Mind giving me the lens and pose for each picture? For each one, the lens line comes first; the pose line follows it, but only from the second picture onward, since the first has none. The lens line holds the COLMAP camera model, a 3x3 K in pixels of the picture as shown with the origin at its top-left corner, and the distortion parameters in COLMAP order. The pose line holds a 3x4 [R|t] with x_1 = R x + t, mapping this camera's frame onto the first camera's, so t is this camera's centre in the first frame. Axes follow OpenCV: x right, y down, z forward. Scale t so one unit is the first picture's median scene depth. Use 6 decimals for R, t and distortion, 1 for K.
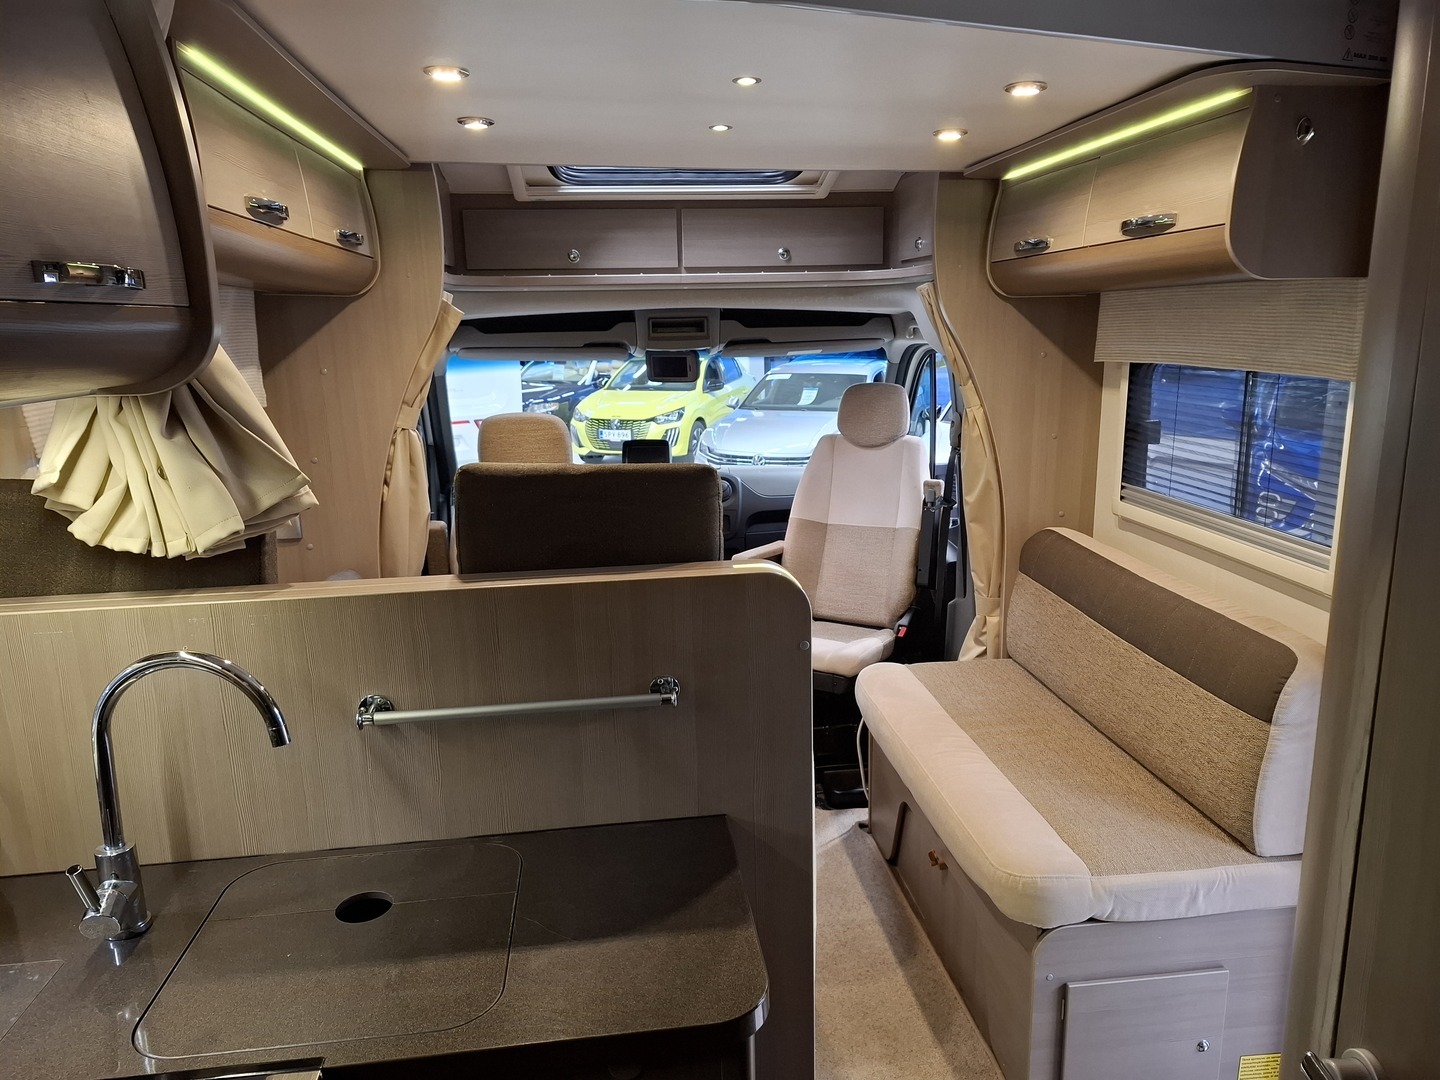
lens RADIAL K [[996.6, 0, 722.3], [0, 996.6, 529.7], [0, 0, 1]] dist [0.138544, -0.185492]
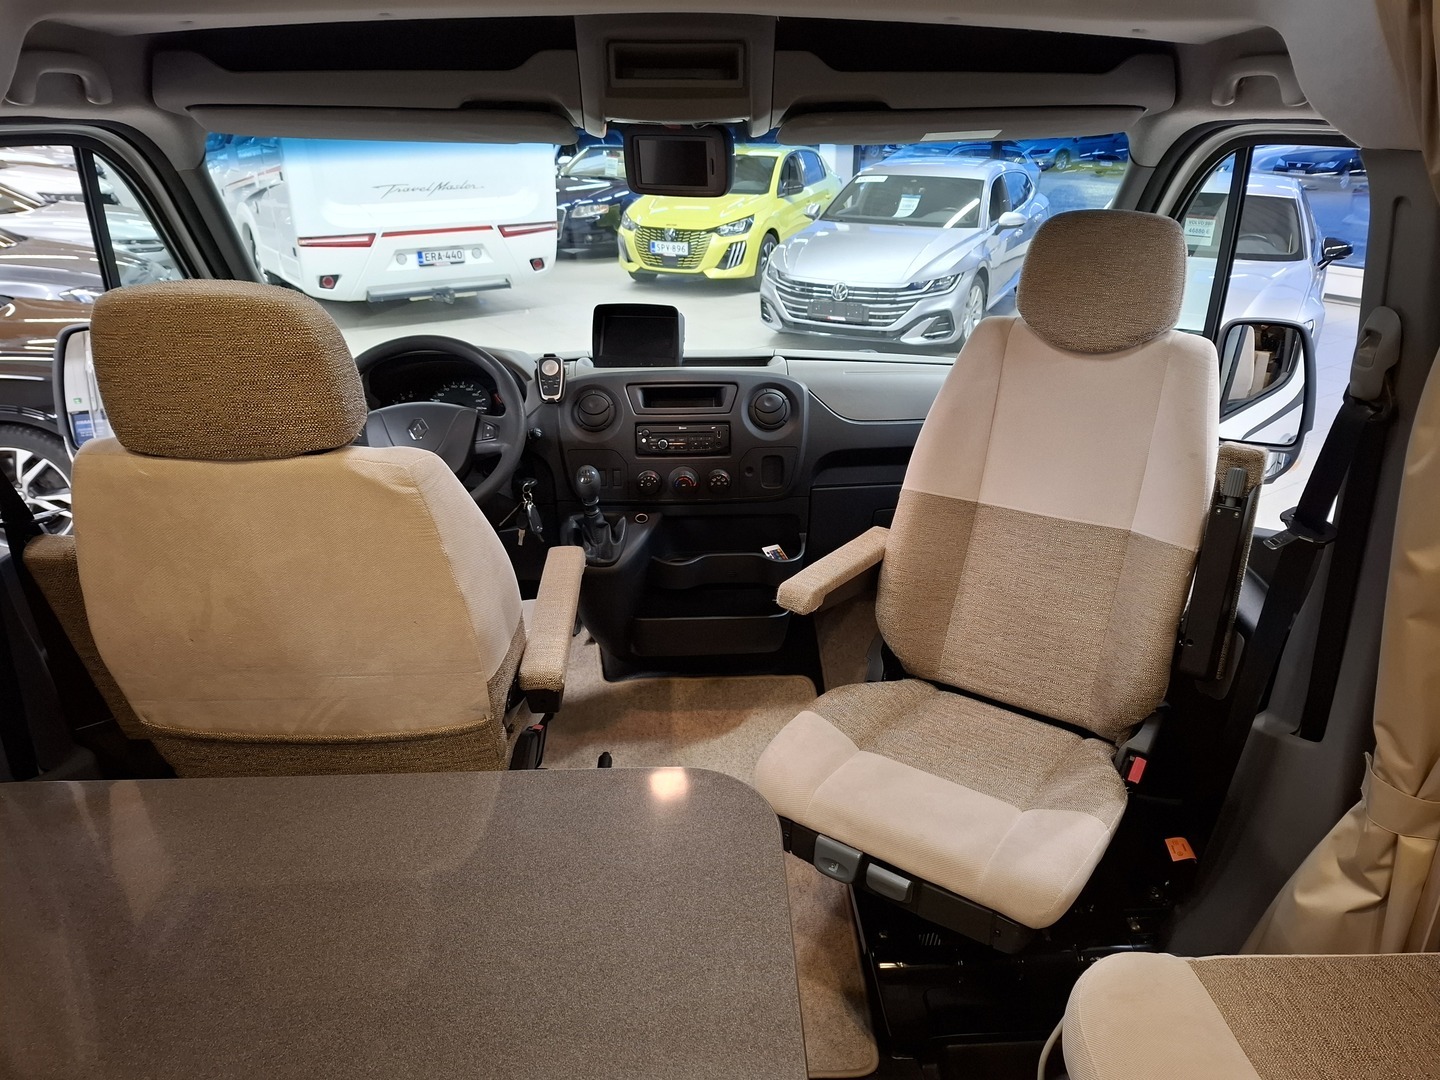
lens RADIAL K [[996.6, 0, 722.3], [0, 996.6, 529.7], [0, 0, 1]] dist [0.138544, -0.185492]
pose [[0.996705, 0.049333, -0.064391, 0.011366], [-0.036569, 0.981834, 0.186186, -0.084292], [0.072406, -0.183217, 0.980402, 0.510577]]
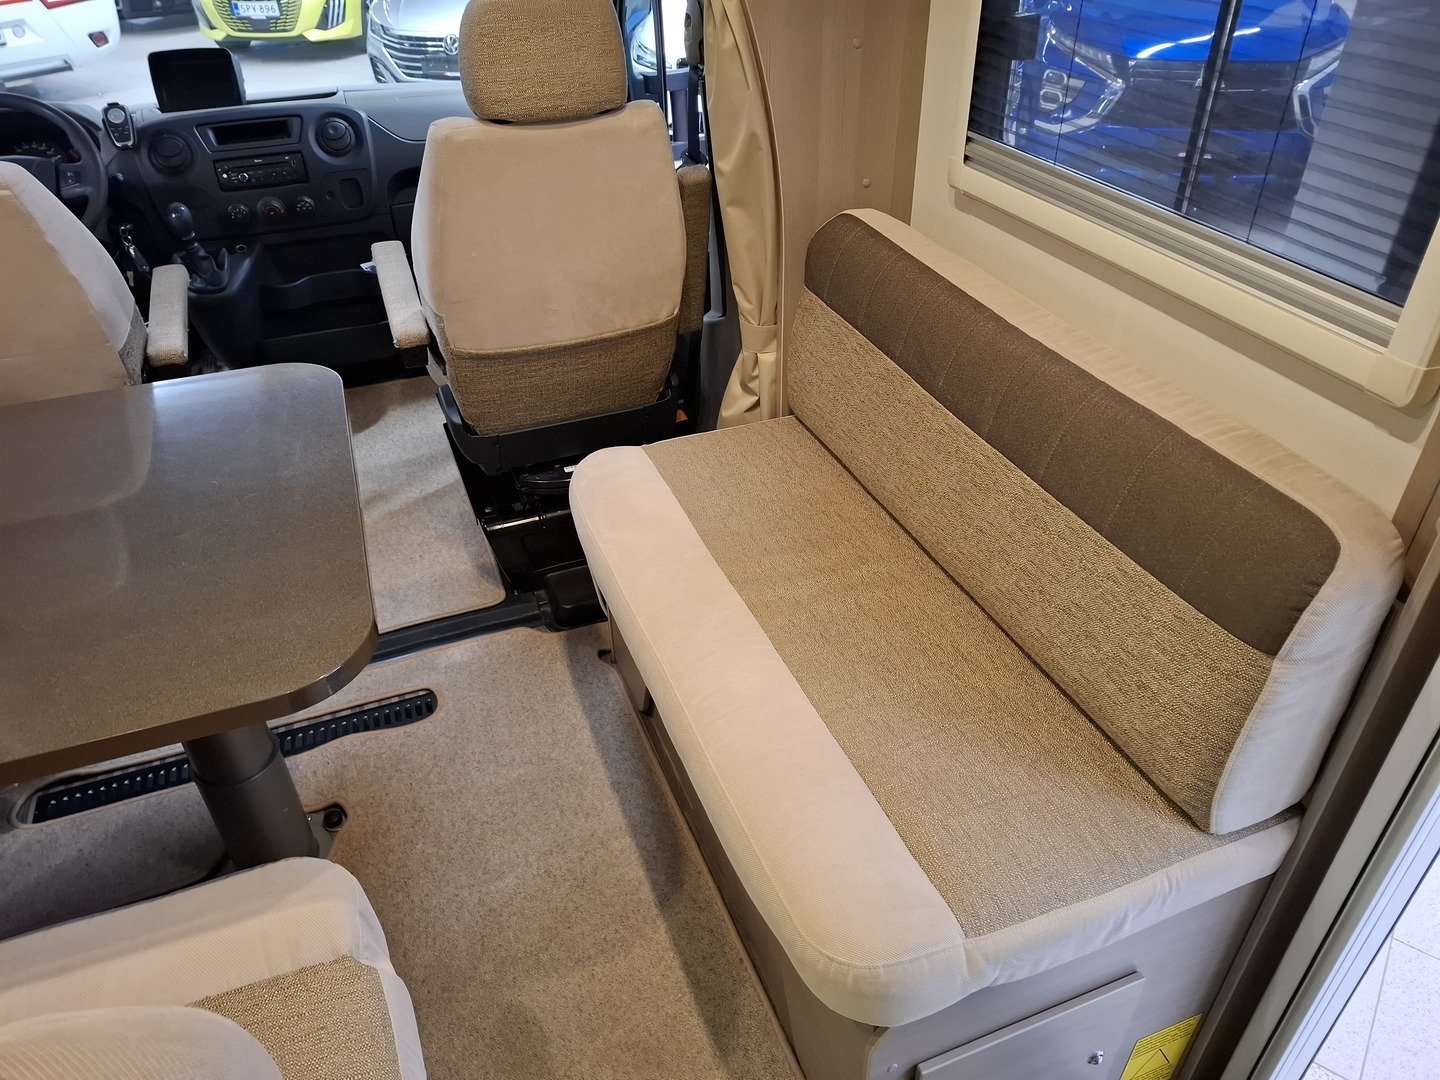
lens RADIAL K [[1006.0, 0, 720.6], [0, 1006.0, 533.9], [0, 0, 1]] dist [0.046707, -0.036157]
pose [[0.968809, -0.142912, 0.202446, 0.074514], [0.053686, 0.918592, 0.391543, -0.053373], [-0.241922, -0.368462, 0.897613, 0.311432]]
